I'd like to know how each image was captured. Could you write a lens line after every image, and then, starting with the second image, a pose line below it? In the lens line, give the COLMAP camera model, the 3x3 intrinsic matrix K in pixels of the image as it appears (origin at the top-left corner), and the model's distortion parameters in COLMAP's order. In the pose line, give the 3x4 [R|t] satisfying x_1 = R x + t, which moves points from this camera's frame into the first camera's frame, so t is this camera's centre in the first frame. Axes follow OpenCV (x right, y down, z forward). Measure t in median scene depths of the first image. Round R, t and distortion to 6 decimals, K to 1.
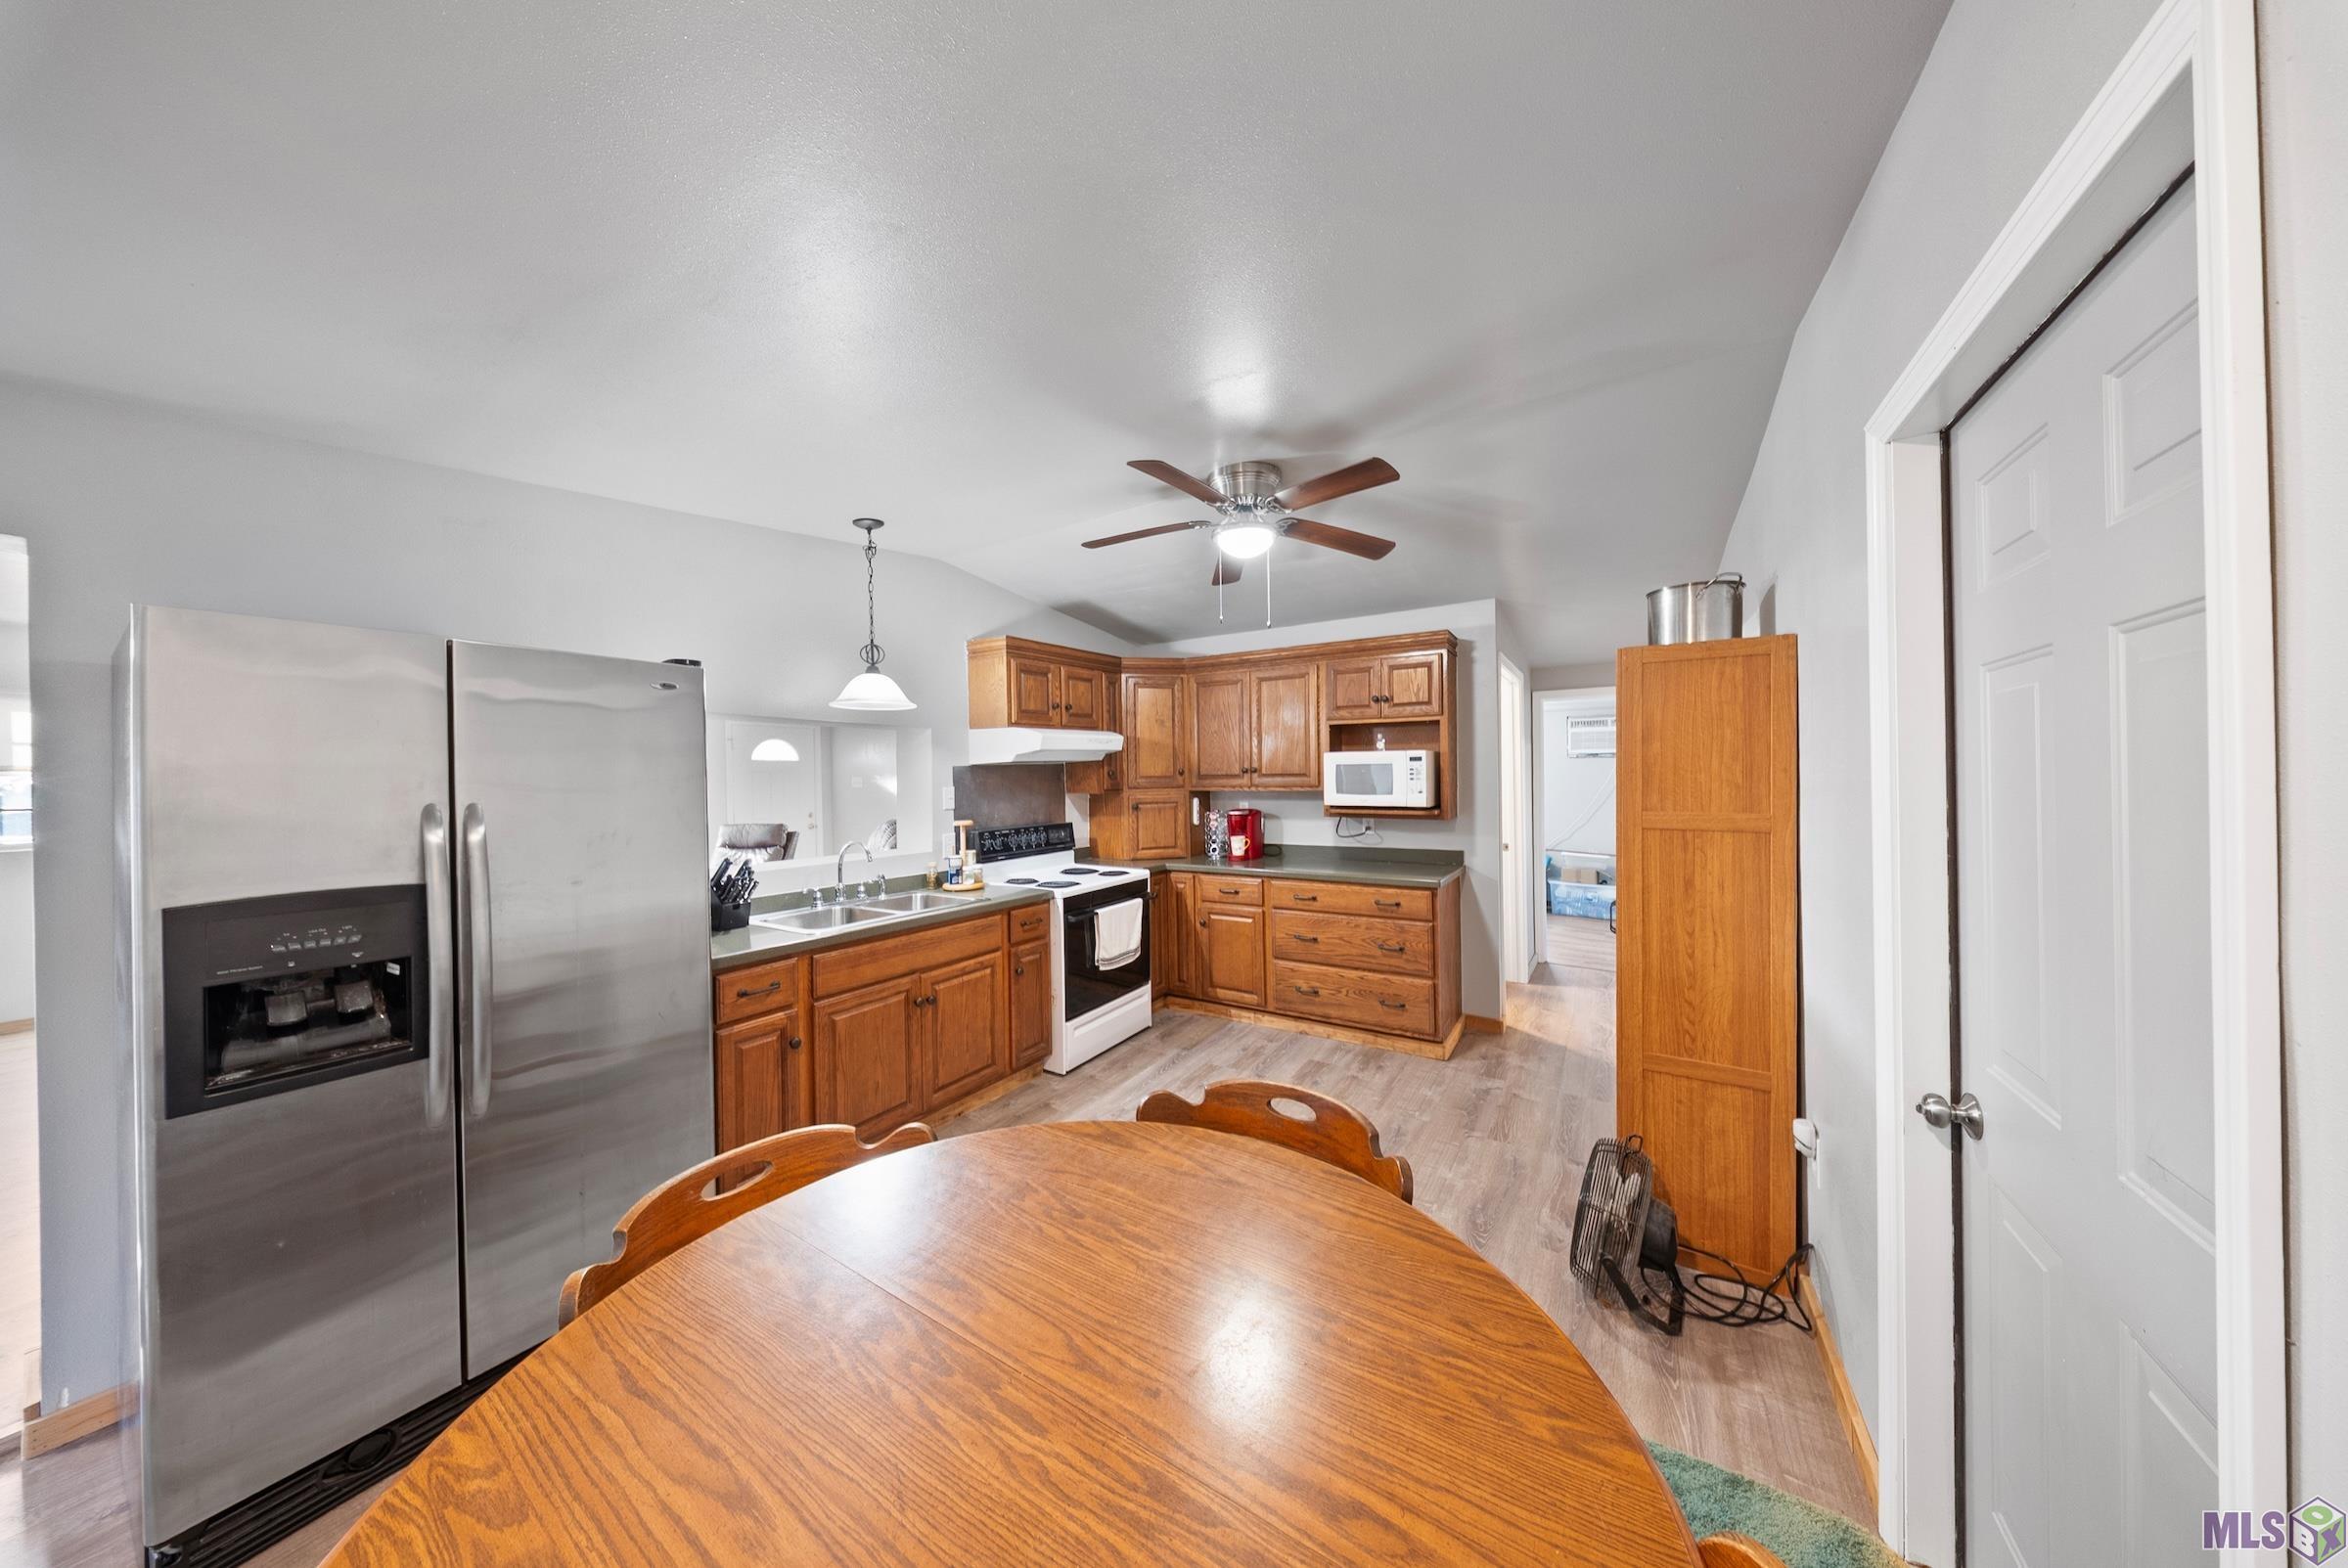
lens RADIAL K [[690.6, 0, 1173.8], [0, 690.6, 772.7], [0, 0, 1]] dist [-0.000634, -0.000020]
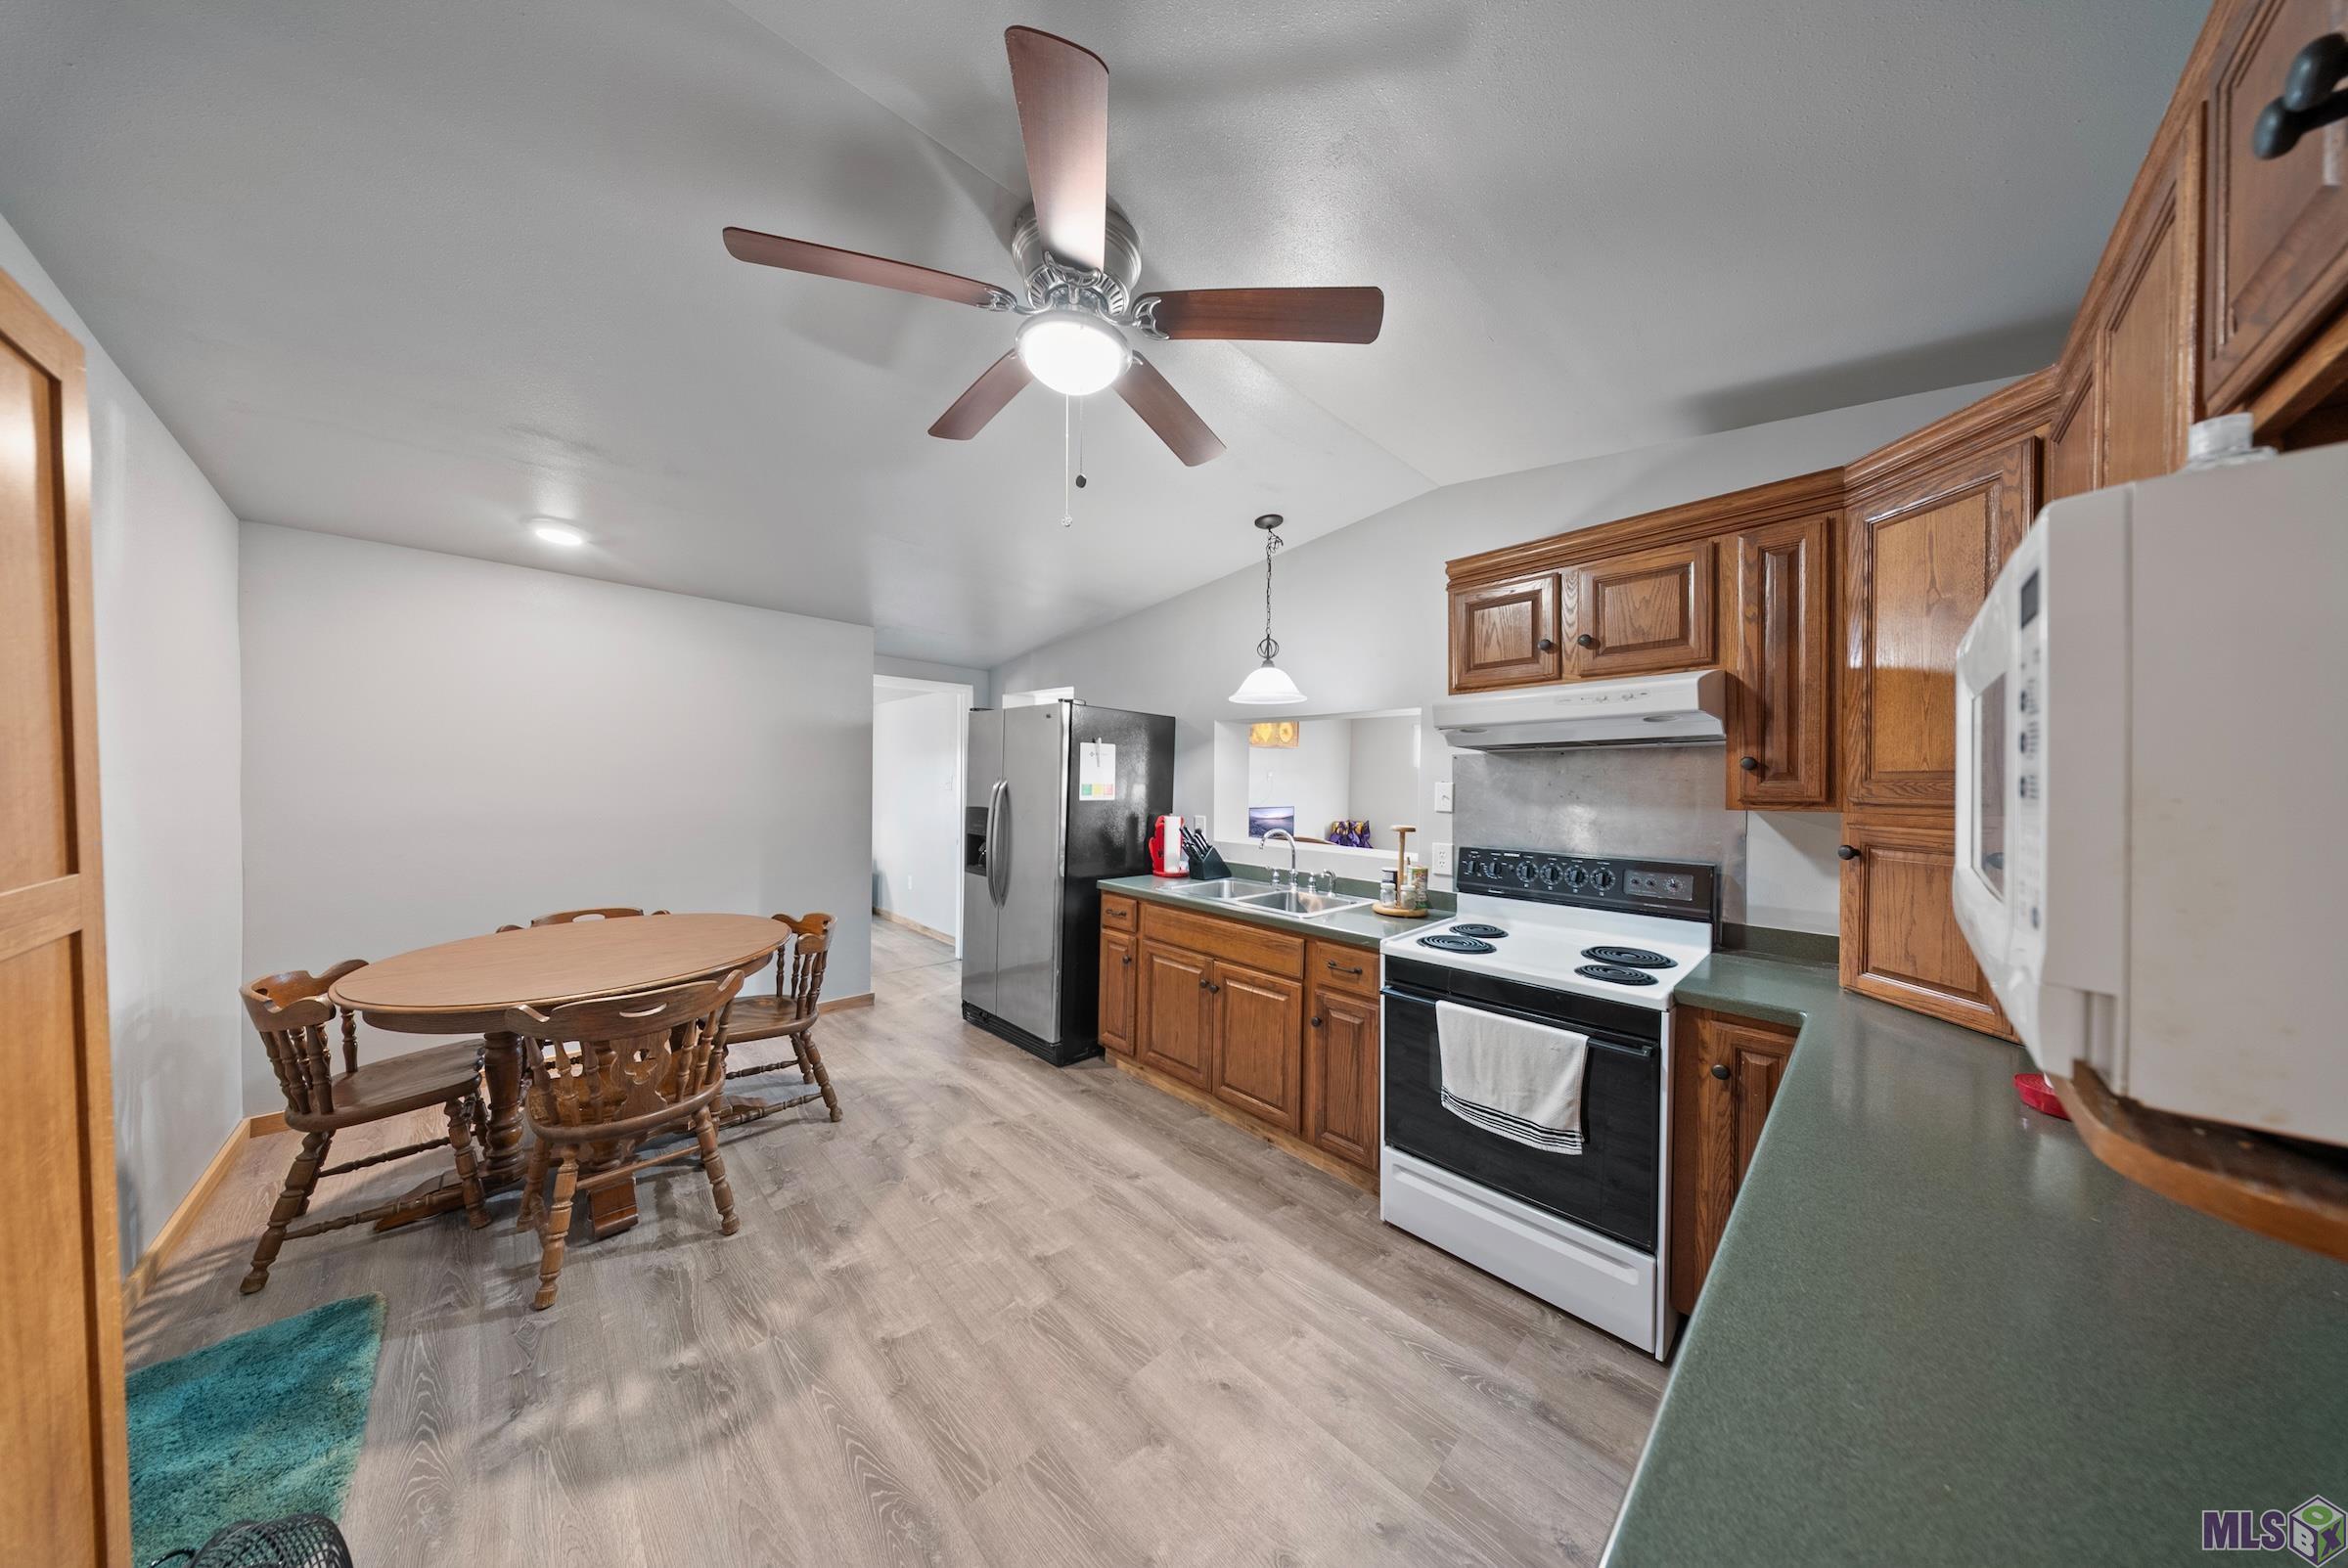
lens RADIAL K [[690.6, 0, 1176.2], [0, 690.6, 776.5], [0, 0, 1]] dist [-0.000634, -0.000020]
pose [[-0.216103, 0.014604, -0.976261, 0.548272], [-0.004628, 0.999862, 0.015981, 0.003227], [0.976359, 0.007971, -0.216006, 0.997298]]
